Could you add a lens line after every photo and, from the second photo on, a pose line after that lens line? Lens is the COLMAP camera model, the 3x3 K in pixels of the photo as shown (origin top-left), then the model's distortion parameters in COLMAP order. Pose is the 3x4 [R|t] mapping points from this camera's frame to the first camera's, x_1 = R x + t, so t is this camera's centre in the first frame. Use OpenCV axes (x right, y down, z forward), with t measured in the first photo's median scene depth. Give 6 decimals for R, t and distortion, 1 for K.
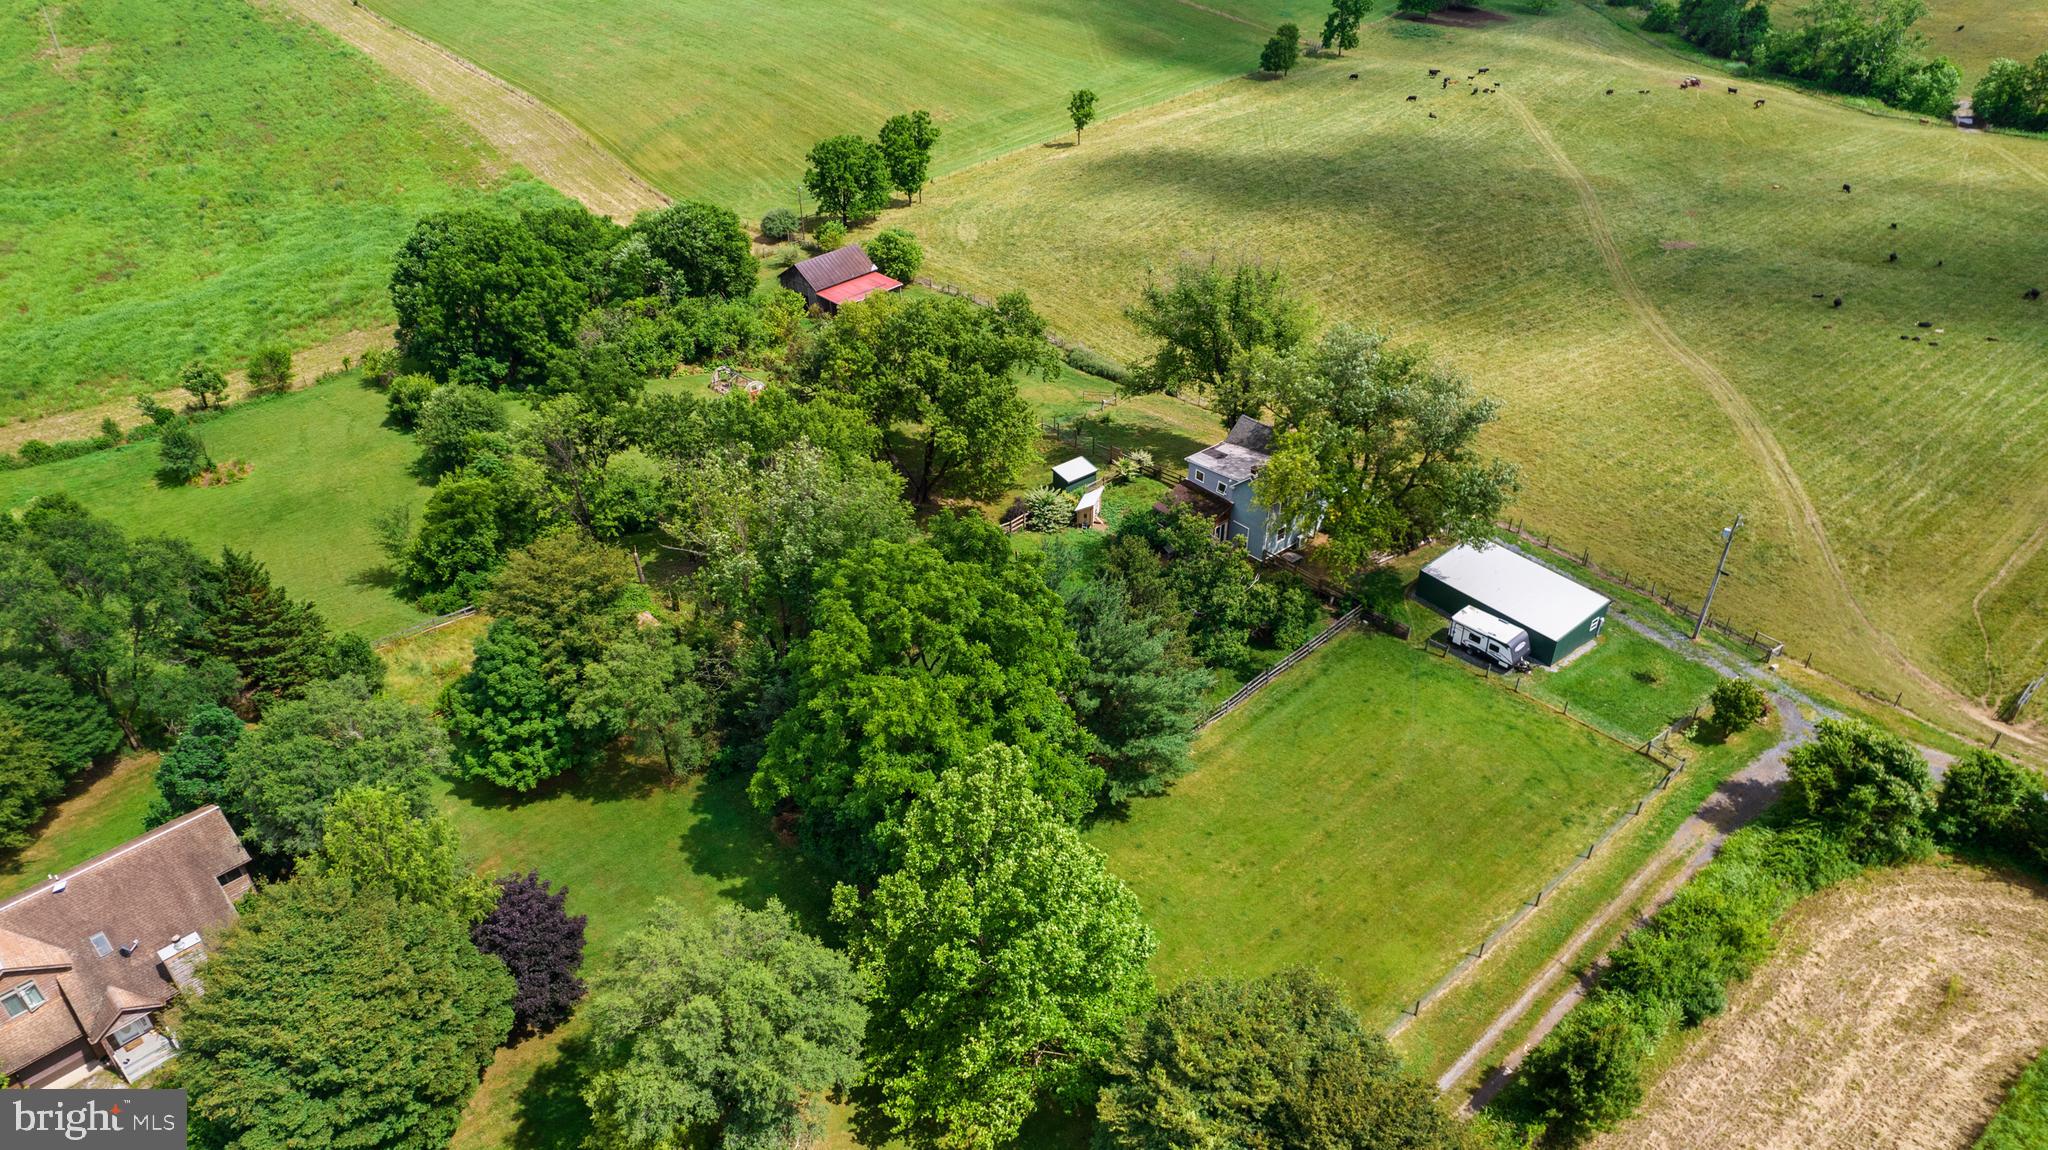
lens RADIAL K [[1322.8, 0, 1024.0], [0, 1322.8, 575.0], [0, 0, 1]] dist [-0.076351, 0.040236]
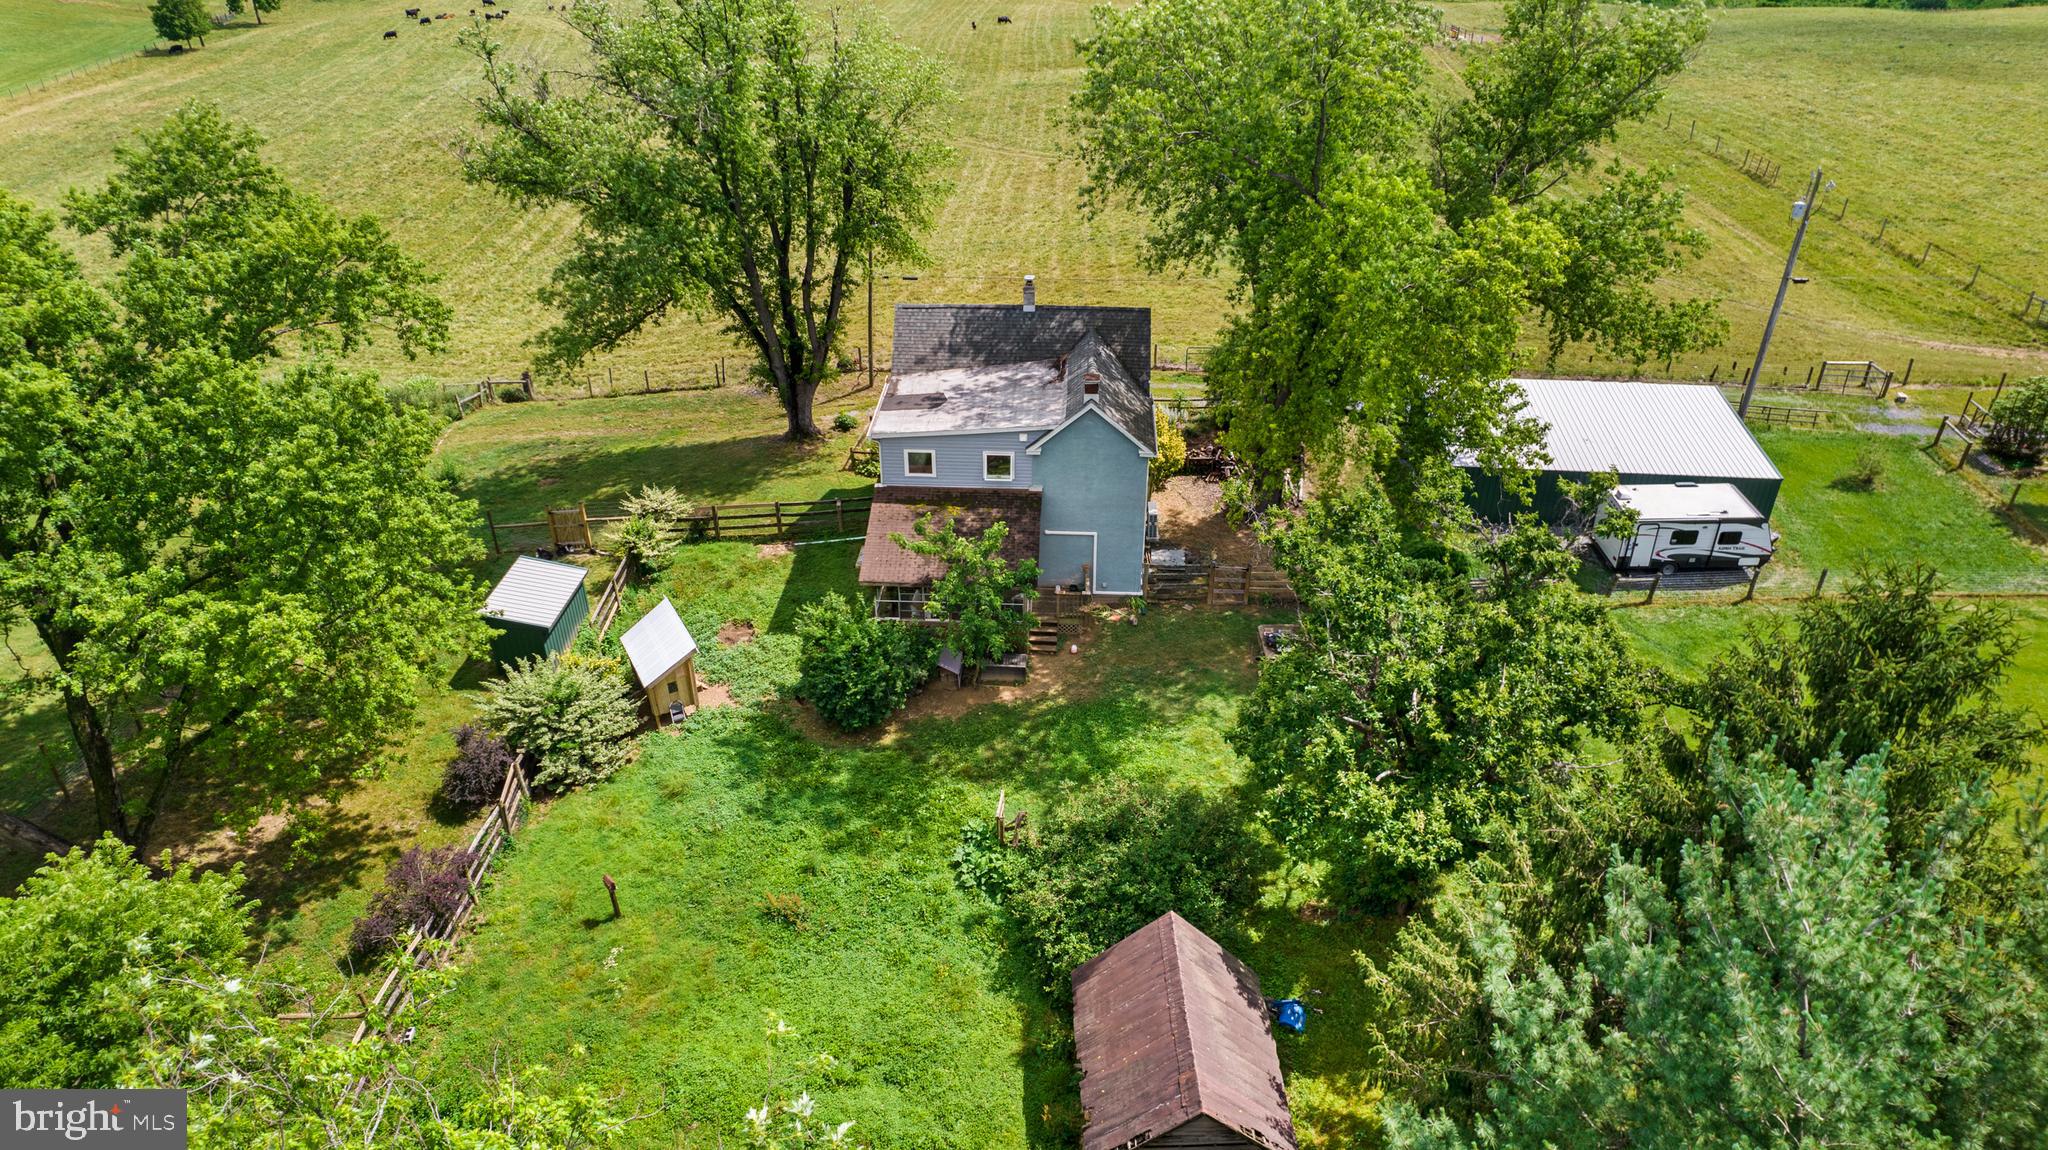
lens RADIAL K [[1322.8, 0, 1024.0], [0, 1322.8, 575.0], [0, 0, 1]] dist [-0.076351, 0.040236]
pose [[0.682586, -0.382111, 0.622950, -0.114001], [0.401164, 0.908420, 0.117647, -0.088456], [-0.610854, 0.169601, 0.773364, 0.770332]]
